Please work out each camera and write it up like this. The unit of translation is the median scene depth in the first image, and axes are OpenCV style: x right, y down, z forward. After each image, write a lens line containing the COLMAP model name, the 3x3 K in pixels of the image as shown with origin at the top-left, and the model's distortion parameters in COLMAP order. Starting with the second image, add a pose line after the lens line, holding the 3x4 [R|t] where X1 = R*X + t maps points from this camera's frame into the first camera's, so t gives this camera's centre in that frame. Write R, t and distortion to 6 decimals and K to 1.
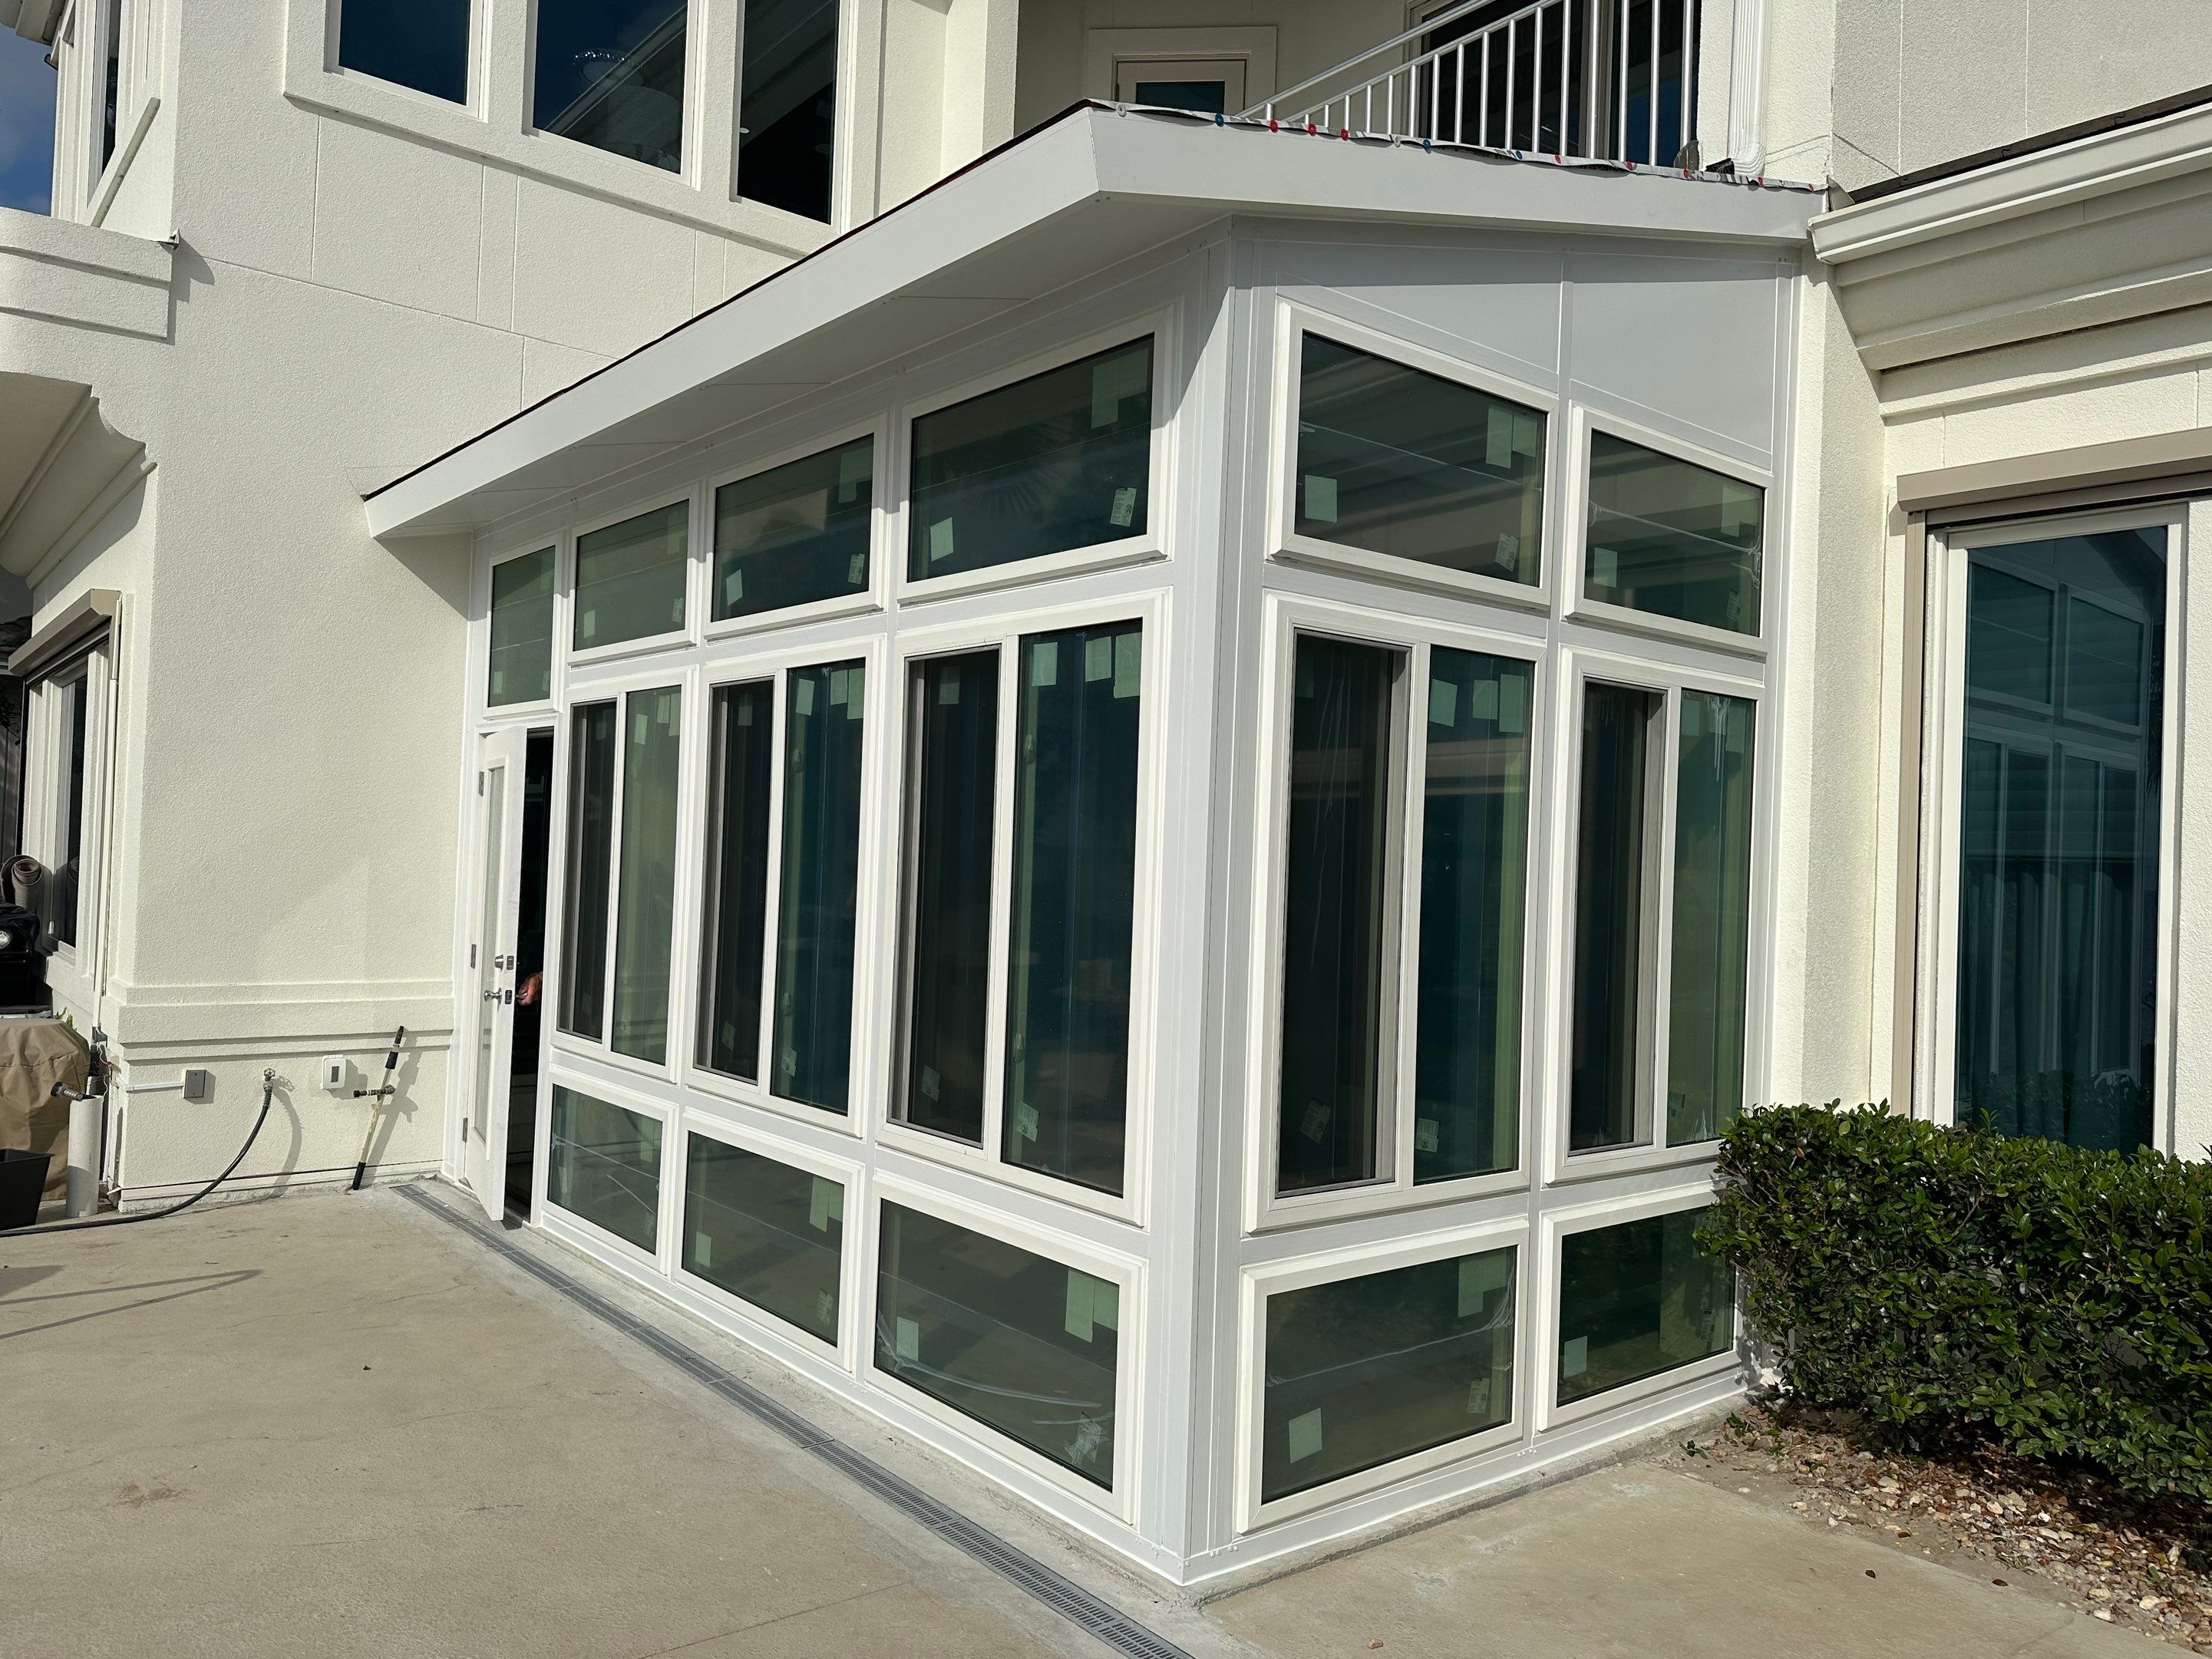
lens RADIAL K [[1512.1, 0, 1106.0], [0, 1512.1, 829.5], [0, 0, 1]] dist [0.022056, -0.022782]
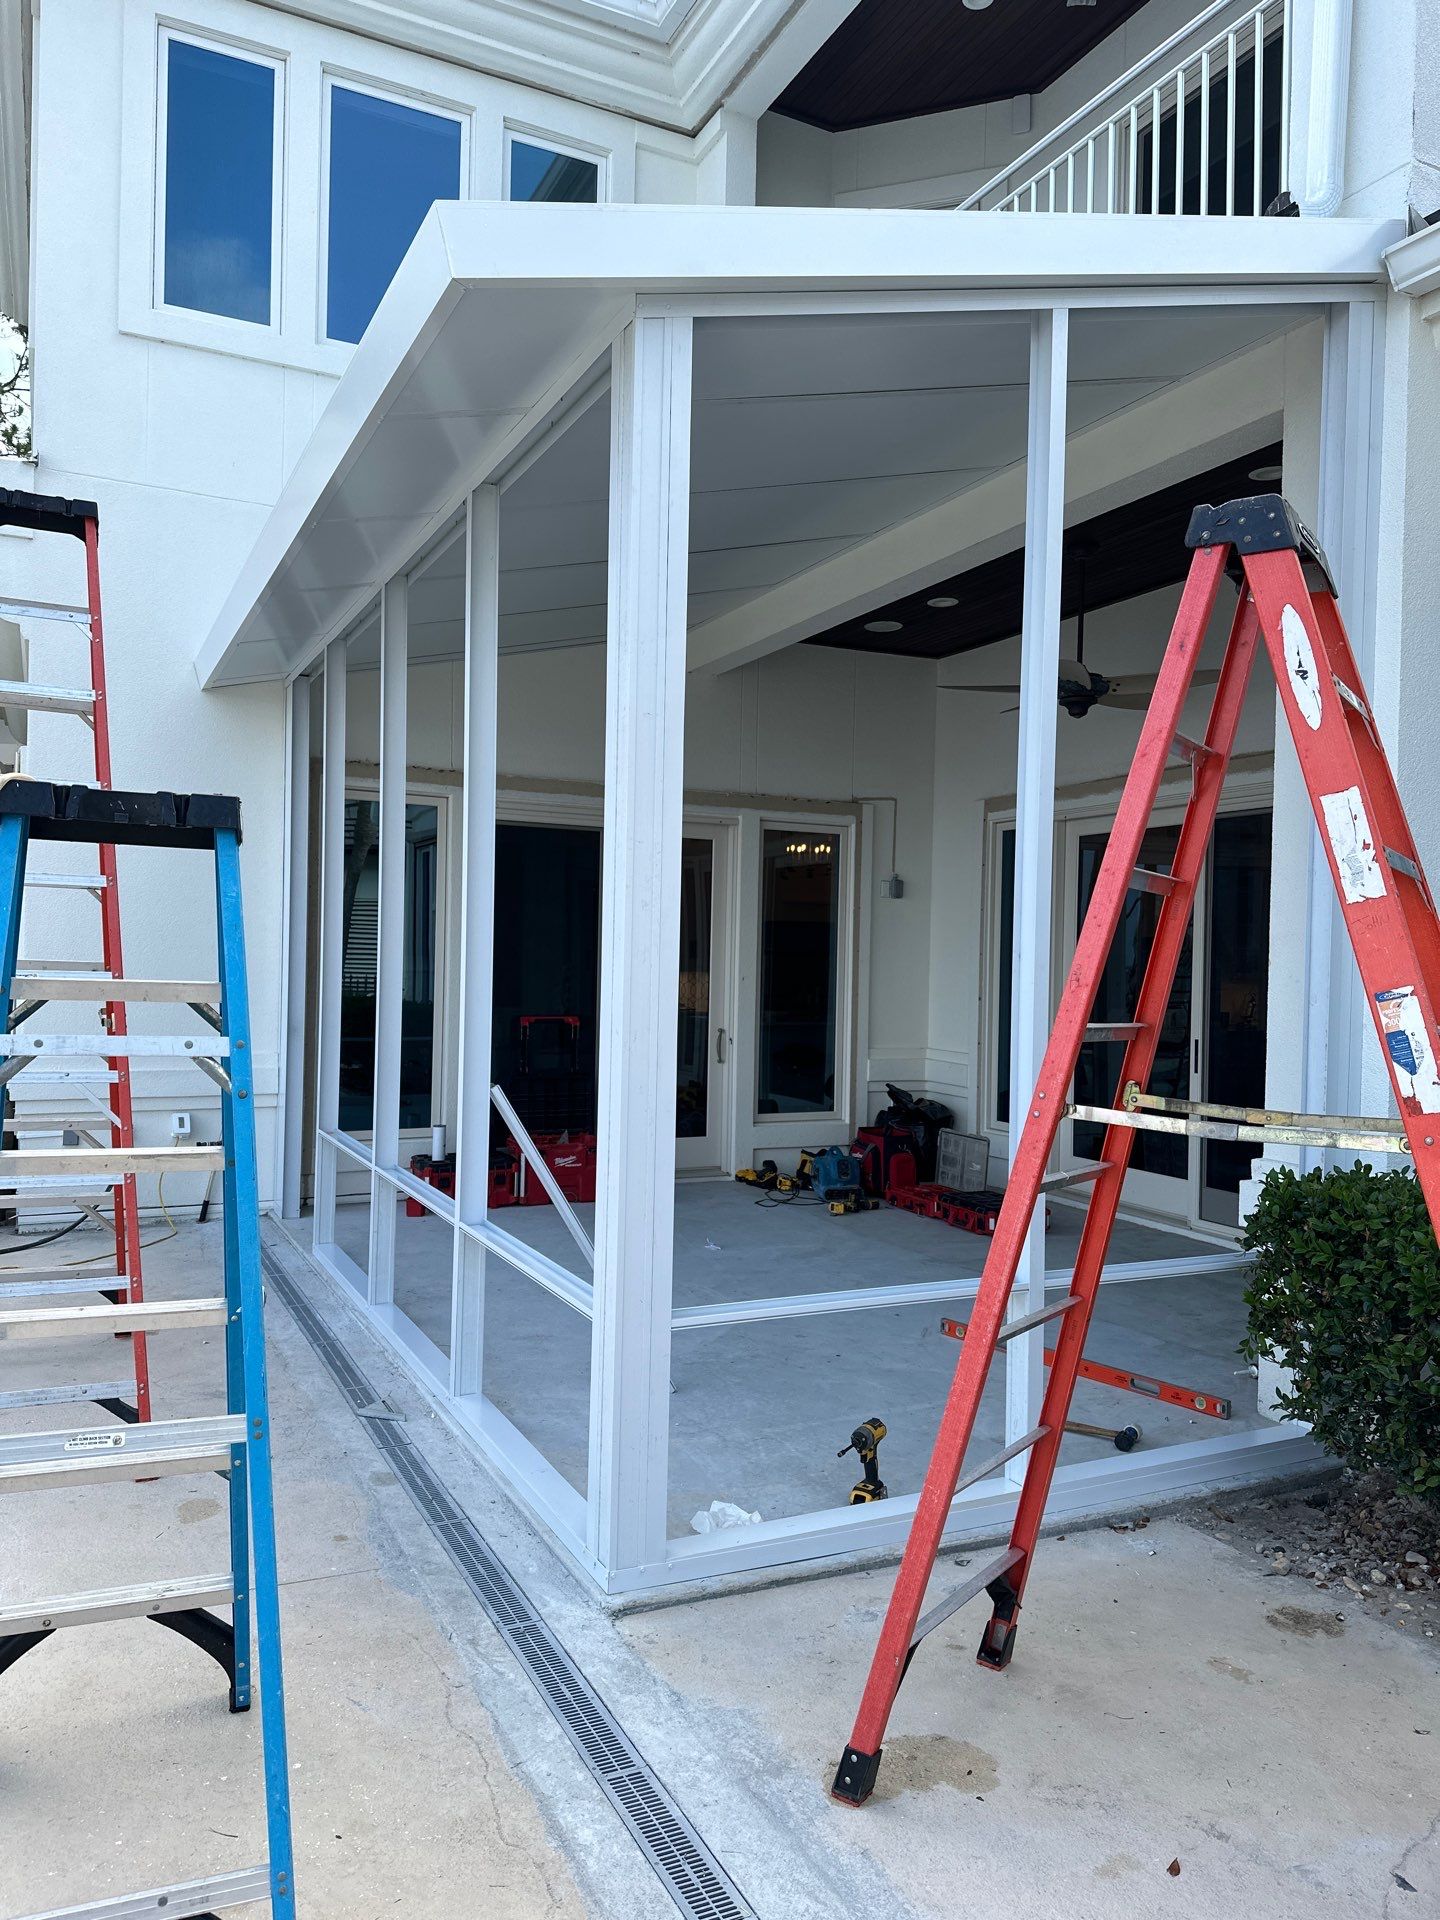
lens RADIAL K [[1312.6, 0, 730.8], [0, 1312.6, 964.5], [0, 0, 1]] dist [0.022056, -0.022782]
pose [[0.973697, -0.013774, -0.227430, 0.258011], [0.017210, 0.999766, 0.013134, 0.032316], [0.227196, -0.016703, 0.973706, 0.091999]]
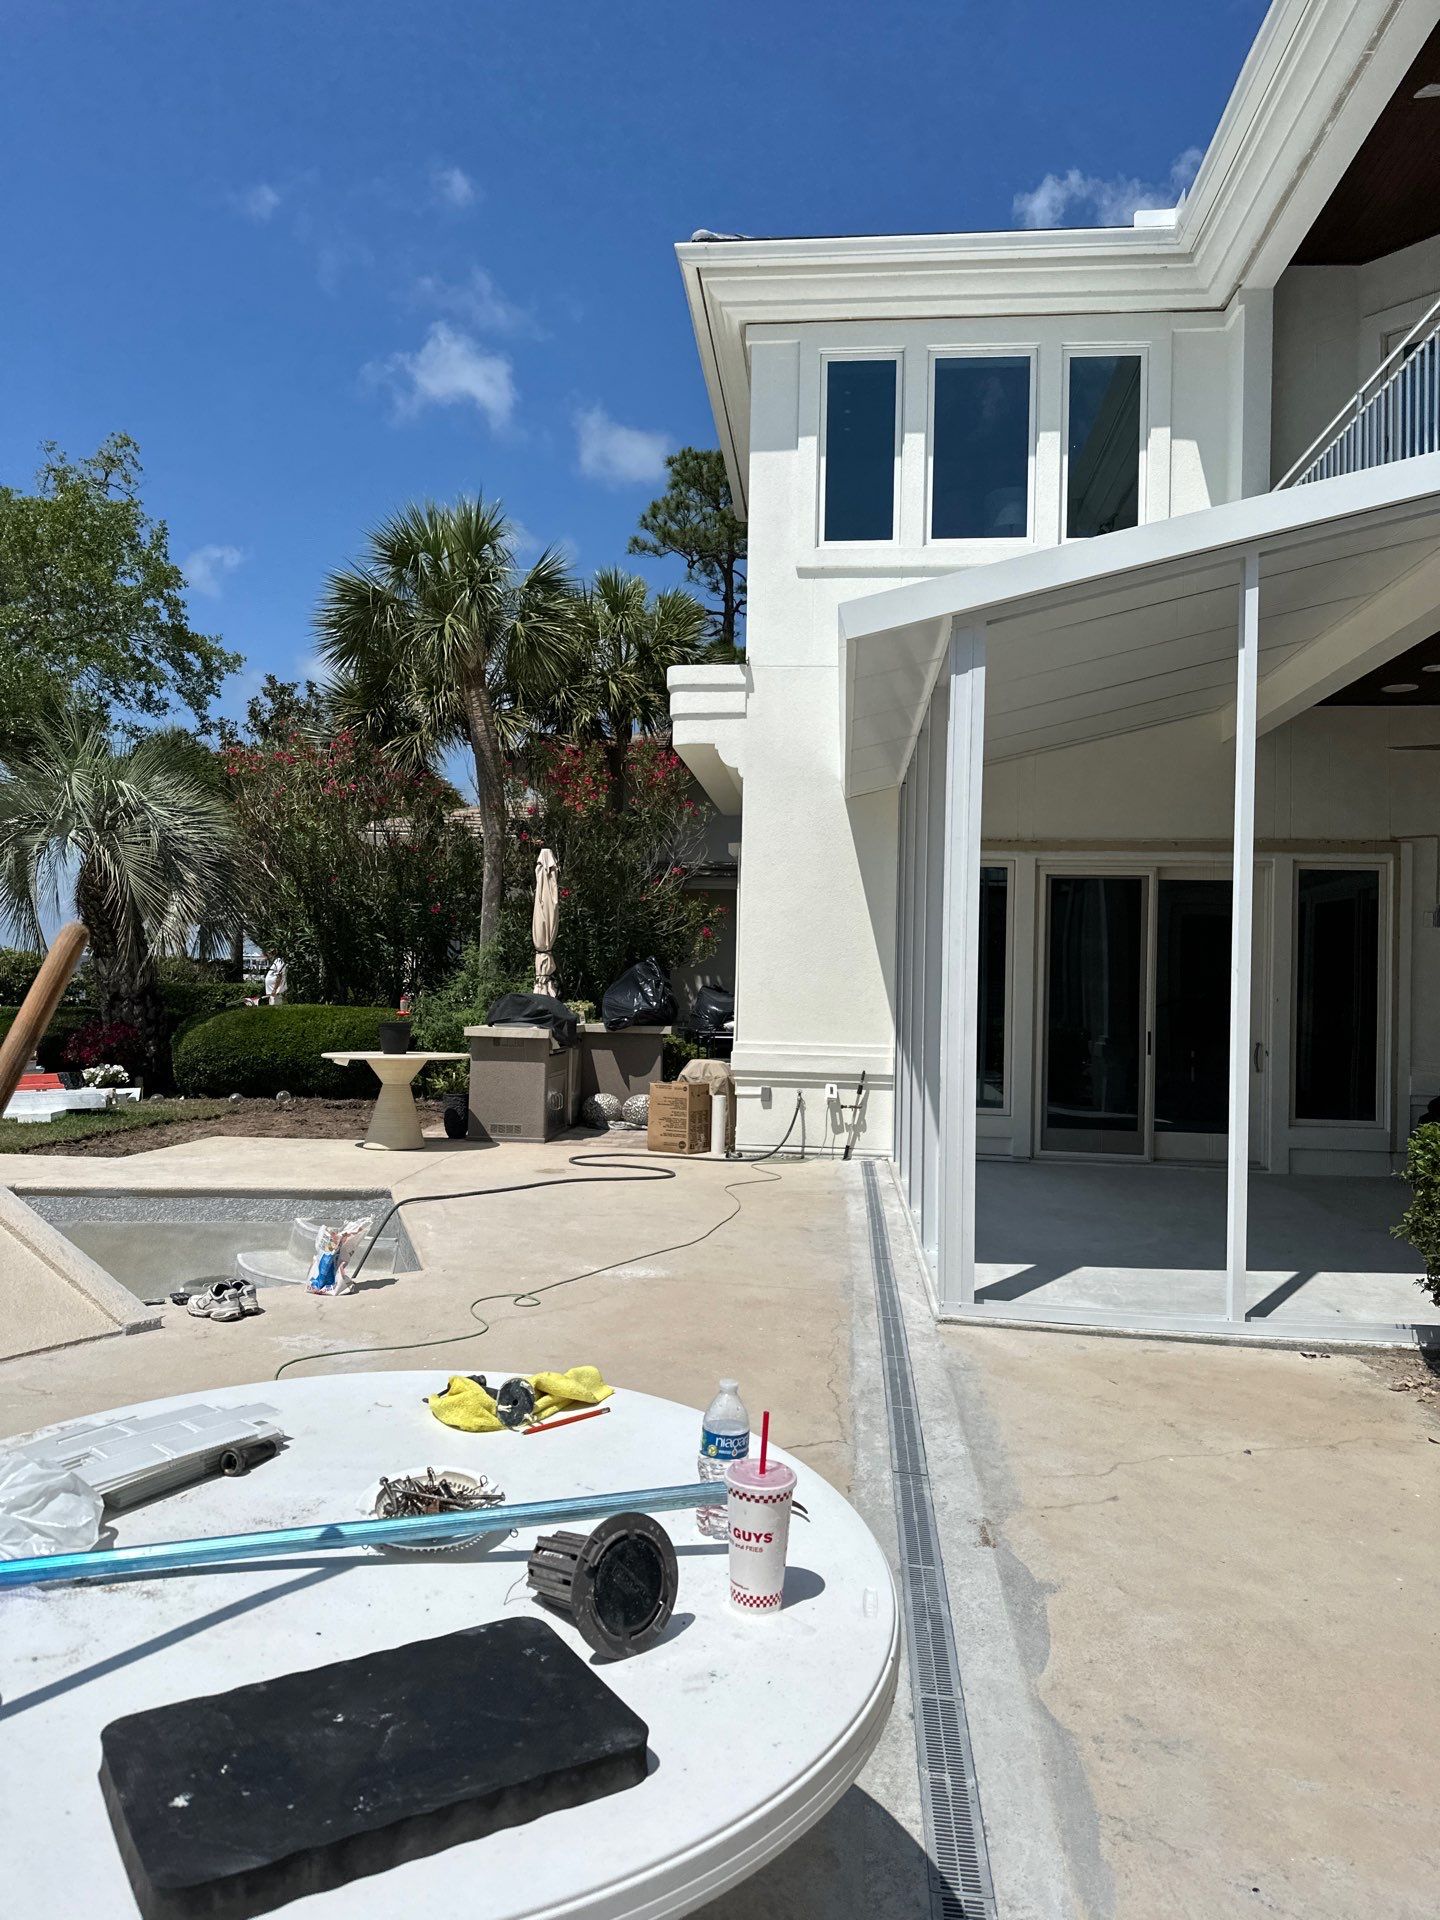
lens RADIAL K [[1321.3, 0, 767.9], [0, 1321.3, 958.1], [0, 0, 1]] dist [0.112858, -0.188437]
pose [[0.720953, -0.029390, -0.692361, 0.811900], [0.016215, 0.999542, -0.025545, 0.054710], [0.692794, 0.007190, 0.721099, -0.302771]]
